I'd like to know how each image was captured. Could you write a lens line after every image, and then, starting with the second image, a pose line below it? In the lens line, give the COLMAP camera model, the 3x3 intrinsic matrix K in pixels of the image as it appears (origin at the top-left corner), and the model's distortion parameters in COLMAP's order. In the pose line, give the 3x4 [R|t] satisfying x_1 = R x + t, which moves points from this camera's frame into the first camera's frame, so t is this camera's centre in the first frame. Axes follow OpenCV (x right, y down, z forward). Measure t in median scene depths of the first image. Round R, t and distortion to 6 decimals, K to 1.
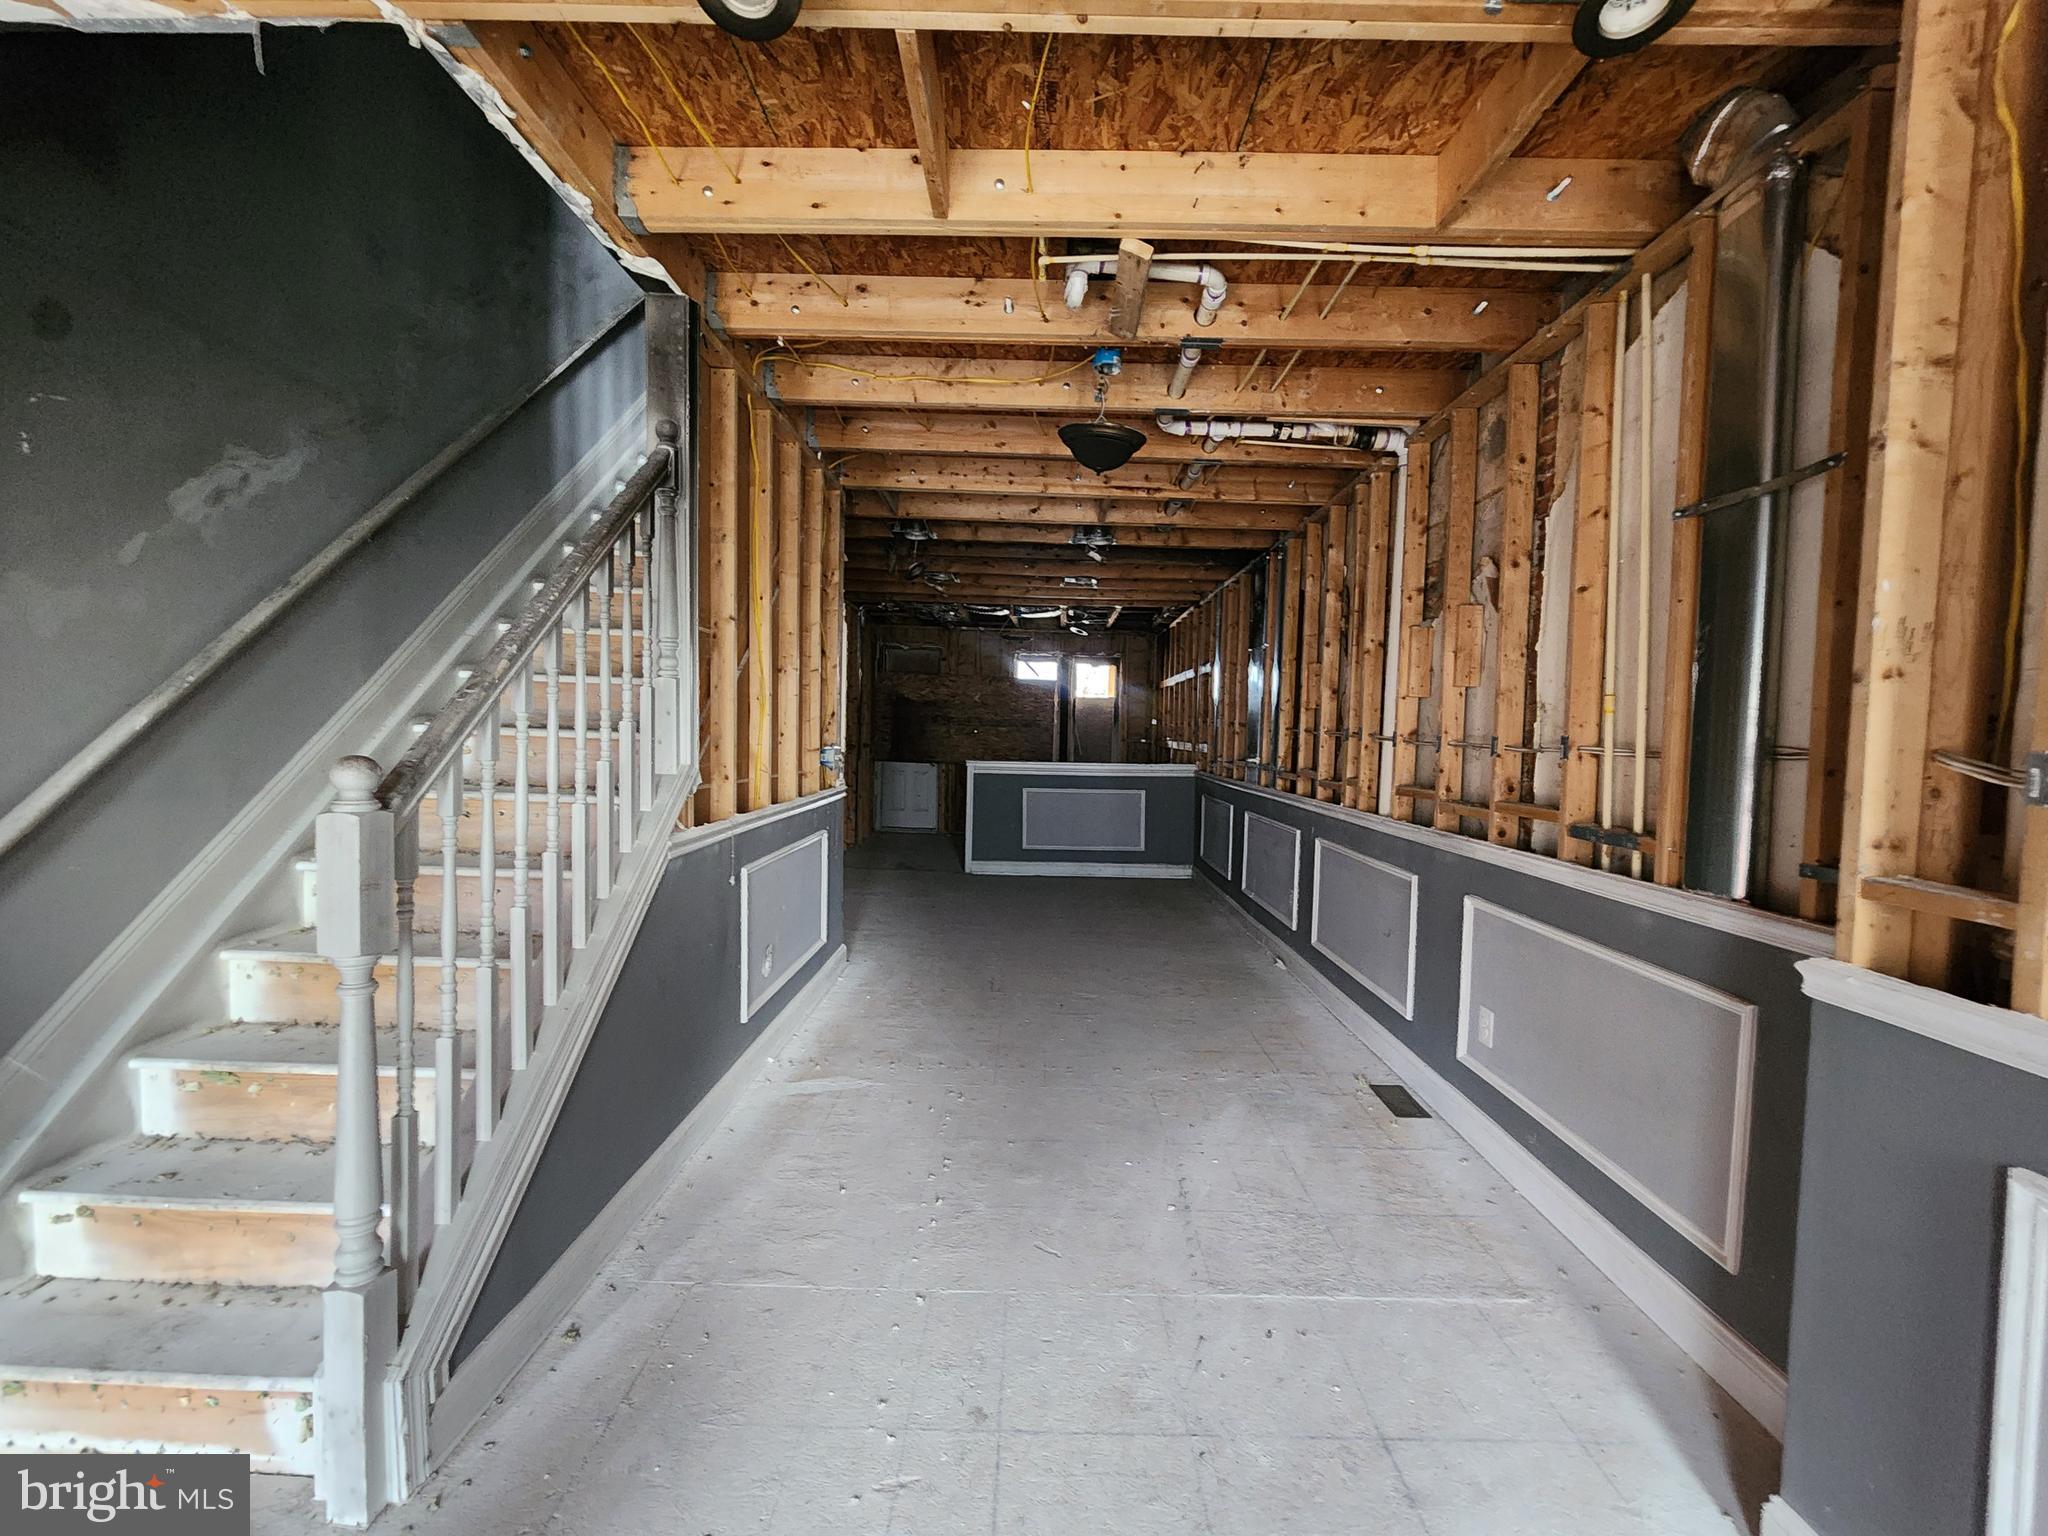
lens RADIAL K [[820.8, 0, 1043.4], [0, 820.8, 771.3], [0, 0, 1]] dist [-0.010608, -0.000668]
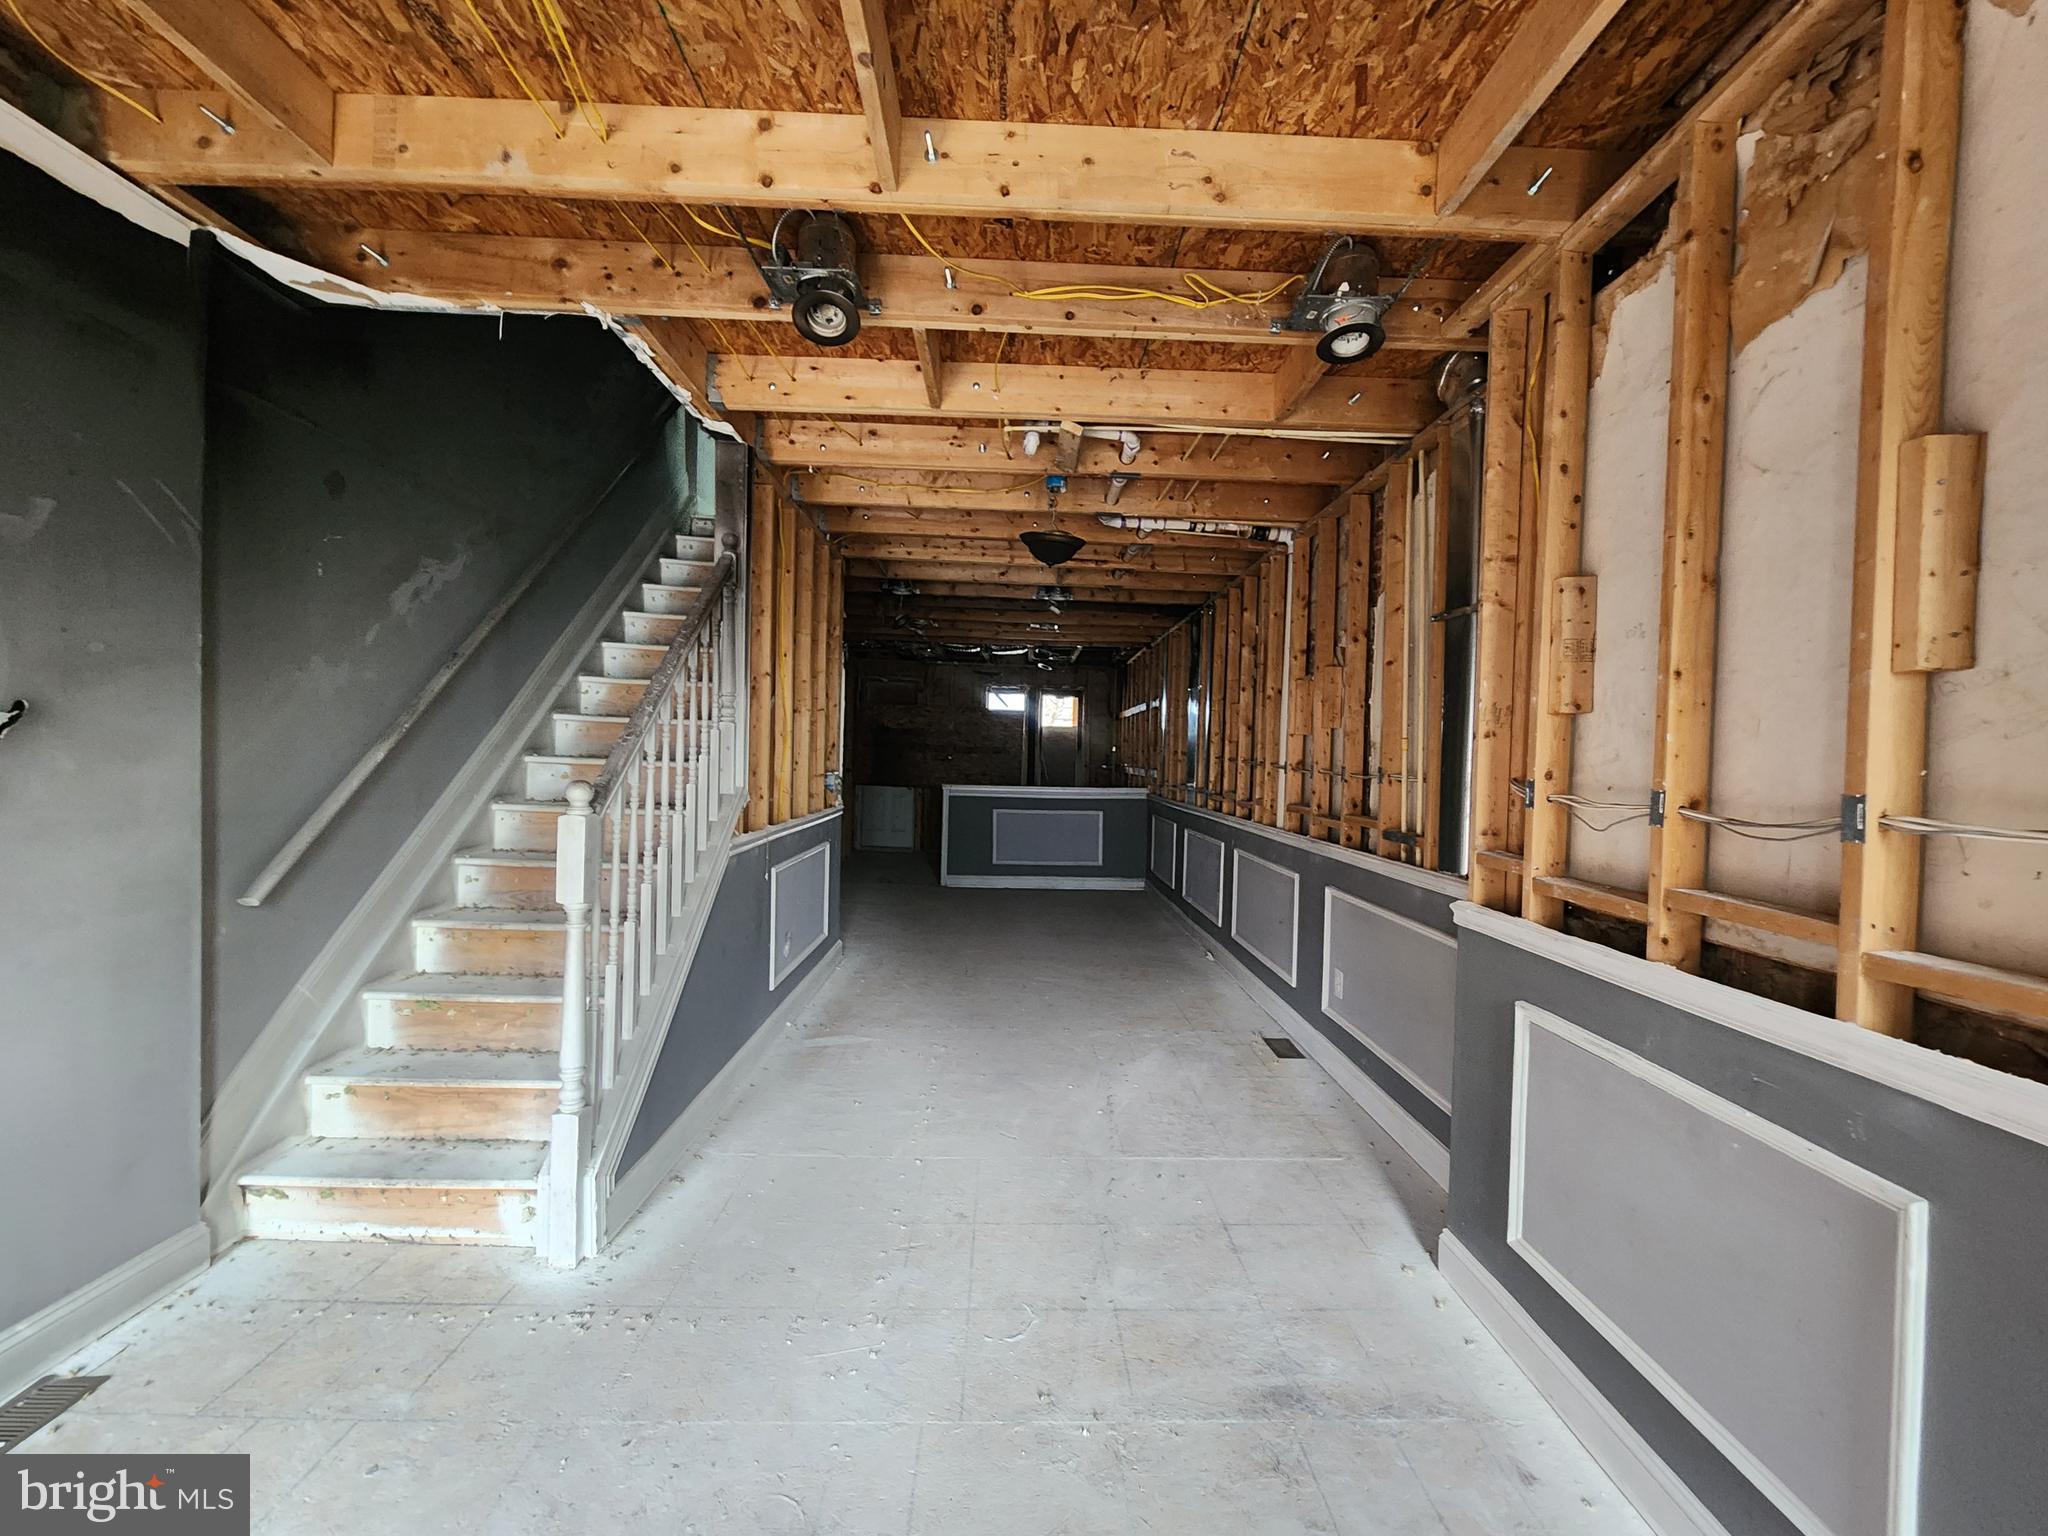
lens RADIAL K [[820.8, 0, 1043.4], [0, 820.8, 771.3], [0, 0, 1]] dist [-0.010608, -0.000668]
pose [[0.999391, 0.001766, 0.034856, 0.012153], [-0.000735, 0.999562, -0.029577, 0.005545], [-0.034893, 0.029534, 0.998955, -0.340884]]
